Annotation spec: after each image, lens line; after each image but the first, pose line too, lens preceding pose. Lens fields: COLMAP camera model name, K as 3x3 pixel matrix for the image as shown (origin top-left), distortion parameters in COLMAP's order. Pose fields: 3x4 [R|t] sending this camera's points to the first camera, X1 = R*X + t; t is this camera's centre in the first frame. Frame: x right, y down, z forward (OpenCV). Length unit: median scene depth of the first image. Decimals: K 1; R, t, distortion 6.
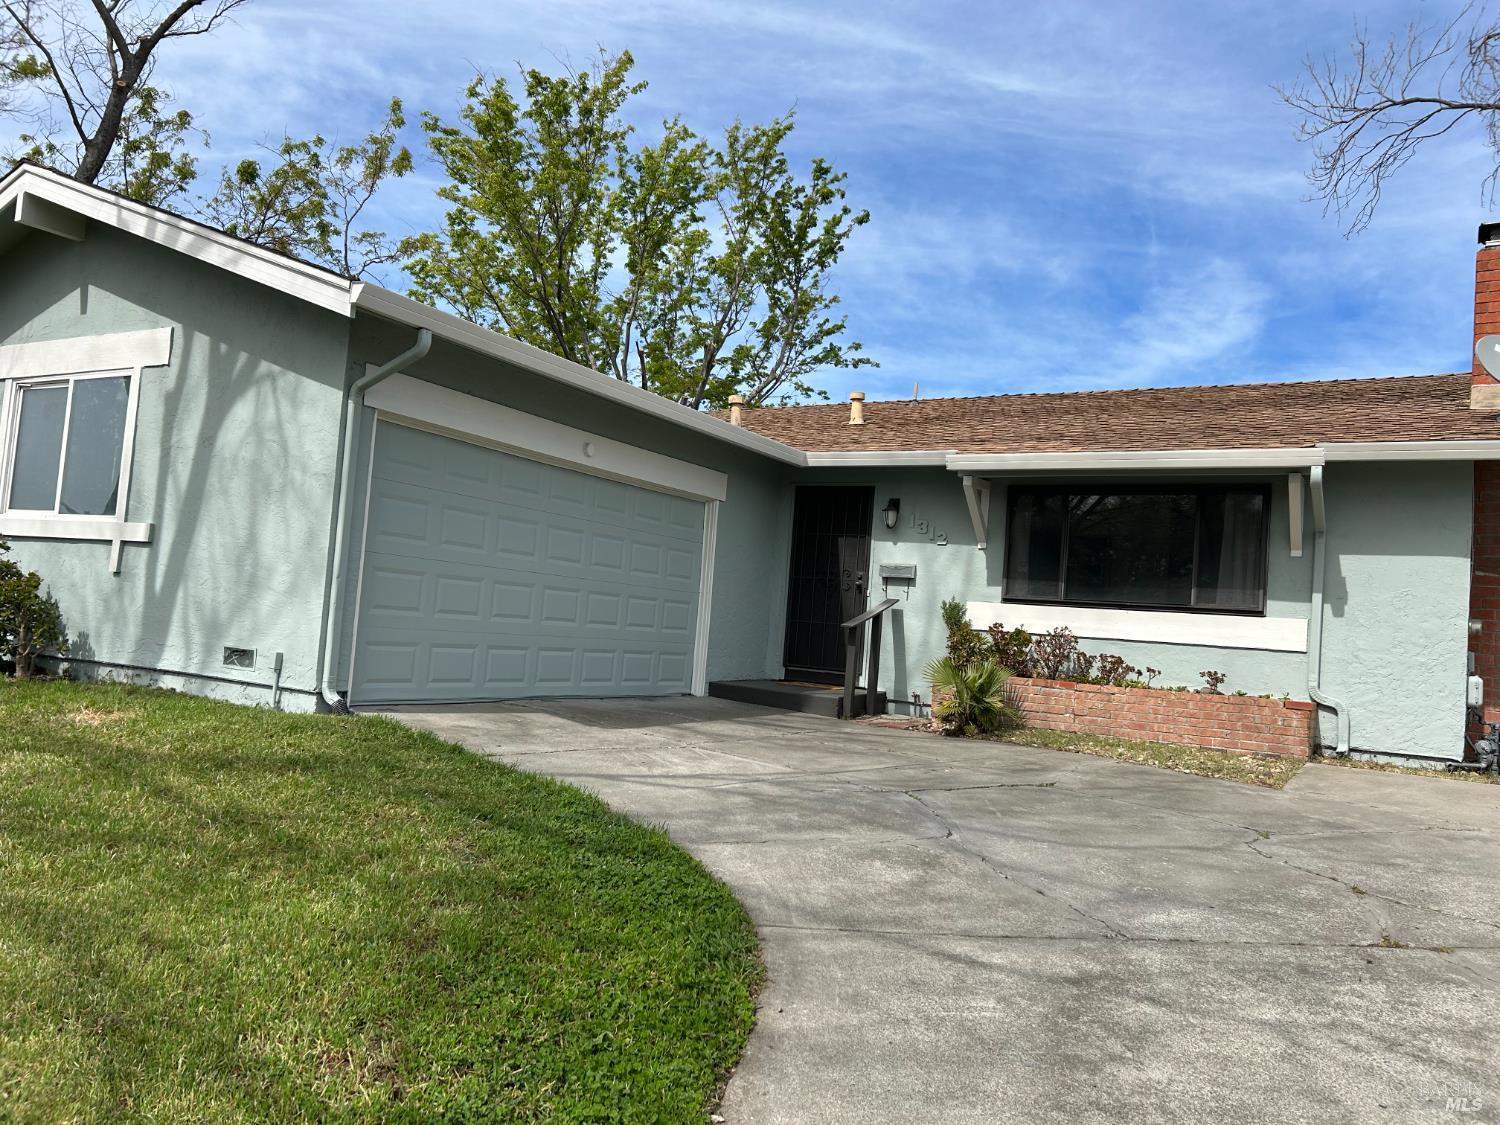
lens RADIAL K [[1111.4, 0, 750.0], [0, 1111.4, 562.5], [0, 0, 1]] dist [0.030578, -0.046271]
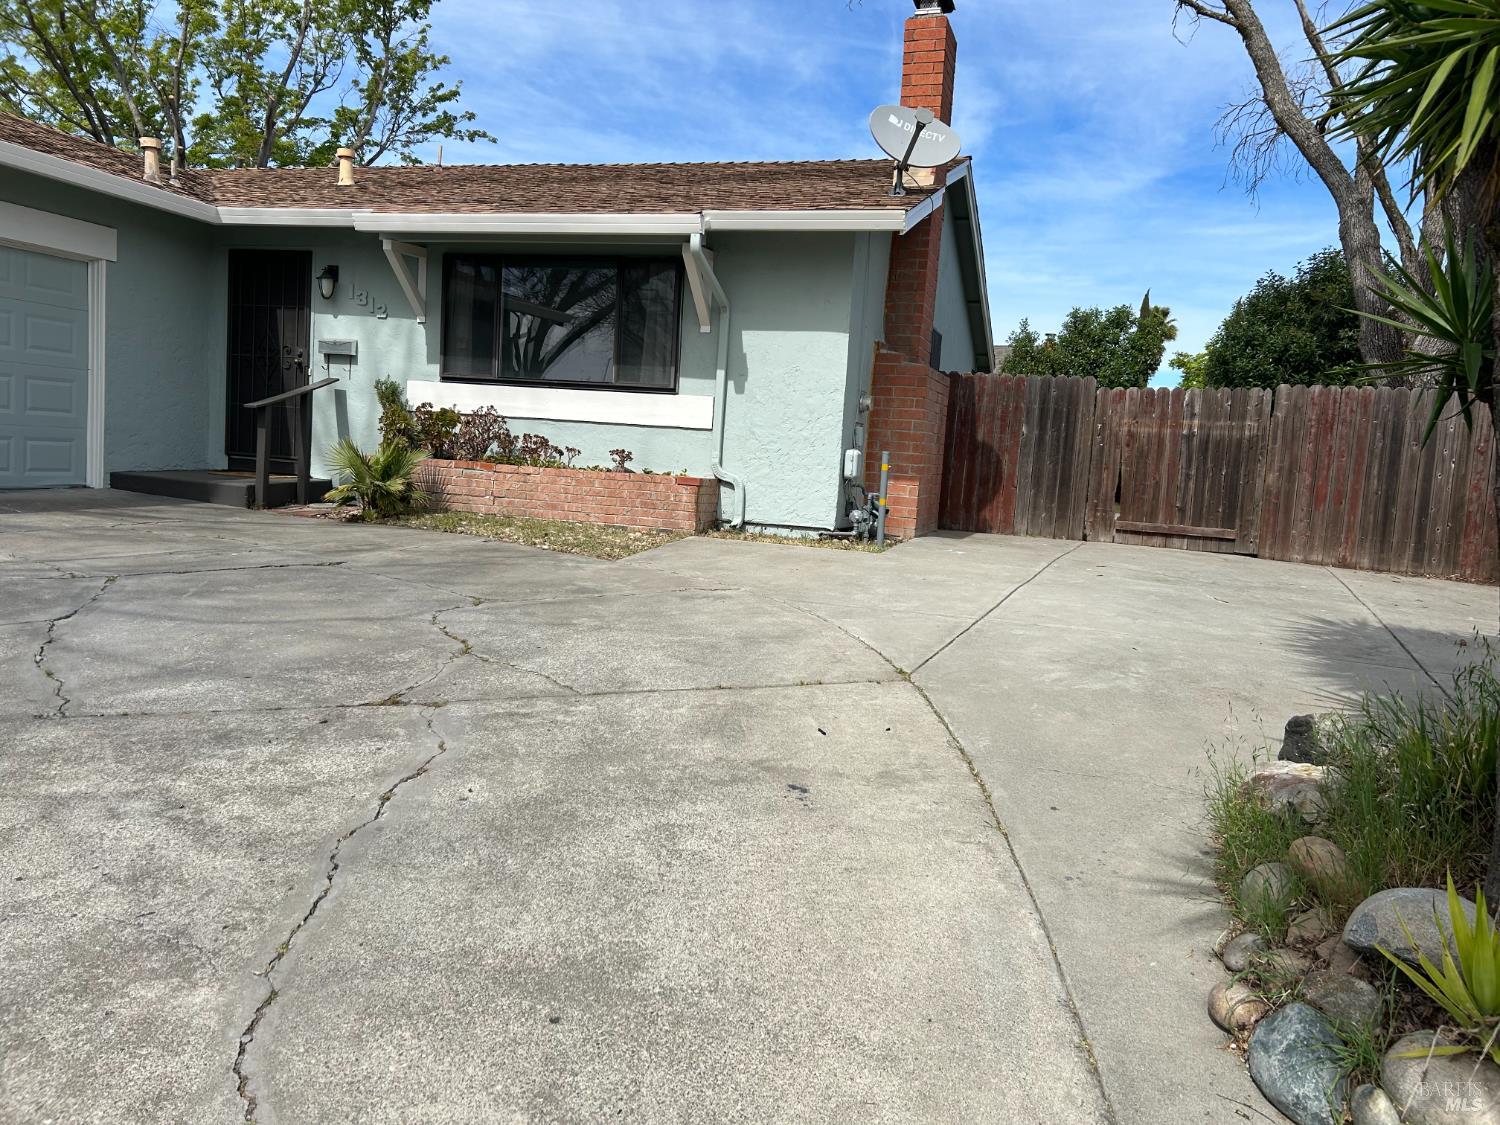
lens RADIAL K [[1121.2, 0, 750.0], [0, 1121.2, 562.5], [0, 0, 1]] dist [0.005391, -0.044275]
pose [[0.959155, -0.038620, 0.280232, 0.218946], [-0.011413, 0.984547, 0.174750, 0.019406], [-0.282650, -0.170810, 0.943892, 0.010437]]
